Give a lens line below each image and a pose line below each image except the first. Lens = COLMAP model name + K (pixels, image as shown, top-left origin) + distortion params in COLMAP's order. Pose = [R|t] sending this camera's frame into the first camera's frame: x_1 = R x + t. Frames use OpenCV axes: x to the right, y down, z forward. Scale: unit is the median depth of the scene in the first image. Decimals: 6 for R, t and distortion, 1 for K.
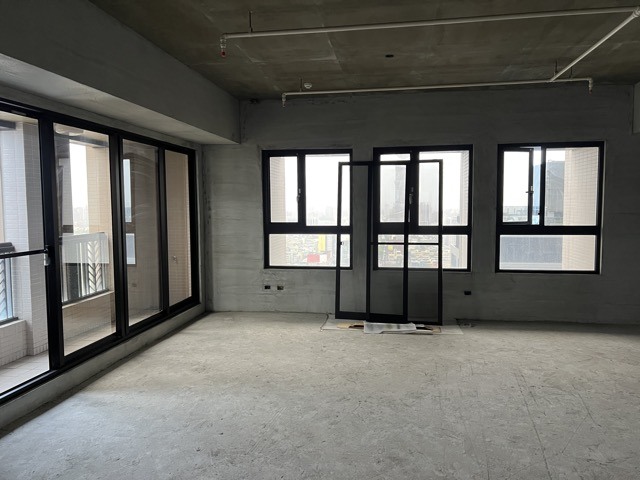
lens RADIAL K [[485.4, 0, 320.0], [0, 485.4, 240.0], [0, 0, 1]] dist [0.068665, -0.084553]
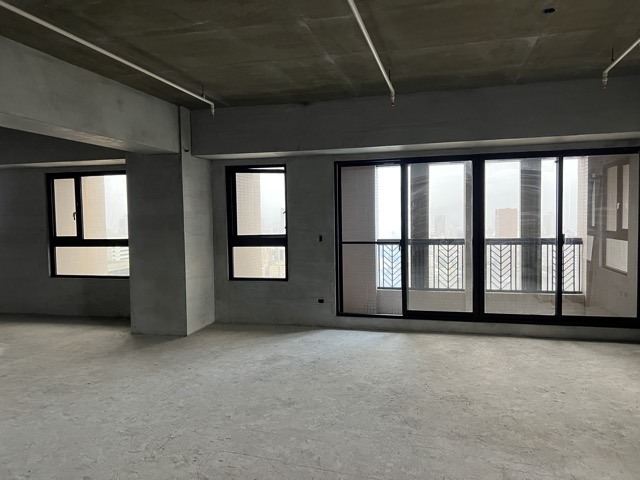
lens RADIAL K [[485.4, 0, 320.0], [0, 485.4, 240.0], [0, 0, 1]] dist [0.068665, -0.084553]
pose [[-0.109769, 0.054933, -0.992438, 0.745683], [-0.060986, 0.996218, 0.061888, -0.046878], [0.992084, 0.067318, -0.106004, 0.609880]]
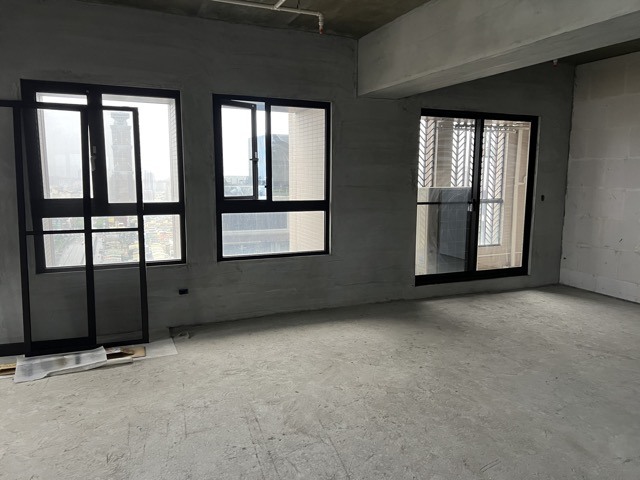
lens RADIAL K [[485.4, 0, 320.0], [0, 485.4, 240.0], [0, 0, 1]] dist [0.068665, -0.084553]
pose [[0.854507, -0.058677, 0.516115, 0.108322], [0.026507, 0.997230, 0.069489, -0.019514], [-0.518763, -0.045698, 0.853696, 0.276833]]
